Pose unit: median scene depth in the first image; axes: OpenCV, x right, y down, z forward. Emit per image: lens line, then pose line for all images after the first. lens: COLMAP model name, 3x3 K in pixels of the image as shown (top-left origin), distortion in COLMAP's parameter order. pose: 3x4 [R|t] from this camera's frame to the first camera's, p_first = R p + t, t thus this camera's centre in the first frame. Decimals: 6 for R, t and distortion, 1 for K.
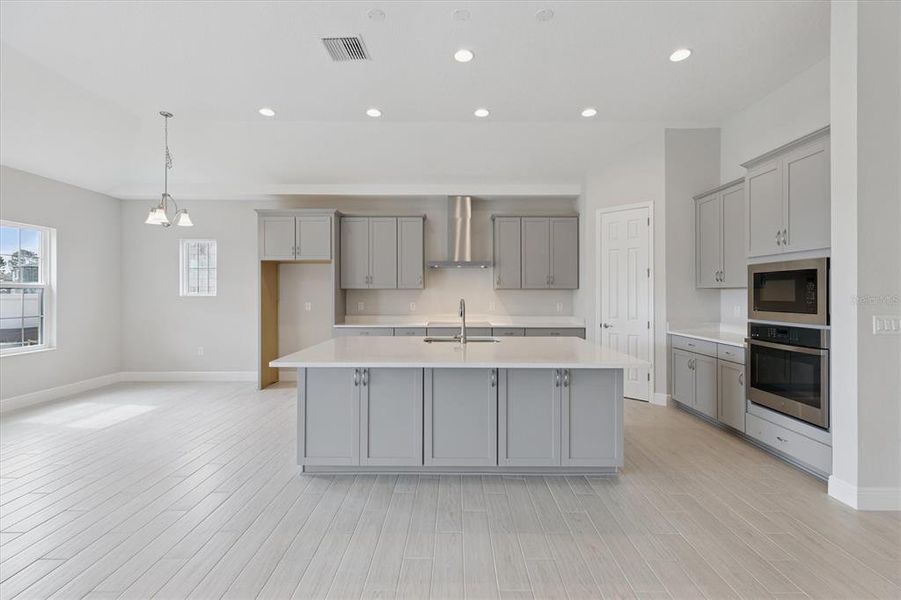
lens RADIAL K [[435.8, 0, 424.0], [0, 435.8, 287.4], [0, 0, 1]] dist [-0.000032, -0.000227]
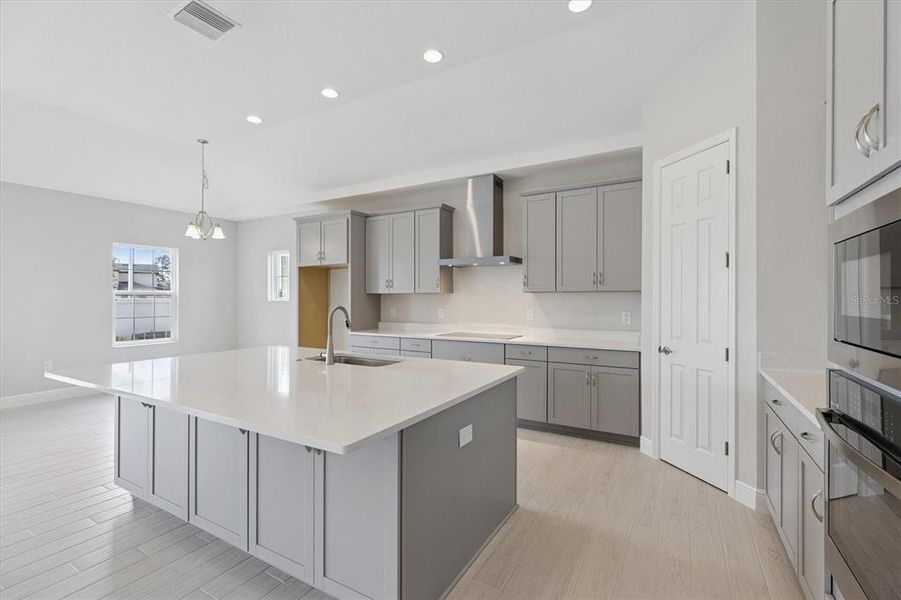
lens RADIAL K [[398.2, 0, 453.8], [0, 398.2, 299.2], [0, 0, 1]] dist [-0.000927, -0.000125]
pose [[0.875224, -0.001702, -0.483714, 0.392629], [0.011717, 0.999775, 0.017682, 0.002086], [0.483575, -0.021143, 0.875047, 0.337901]]
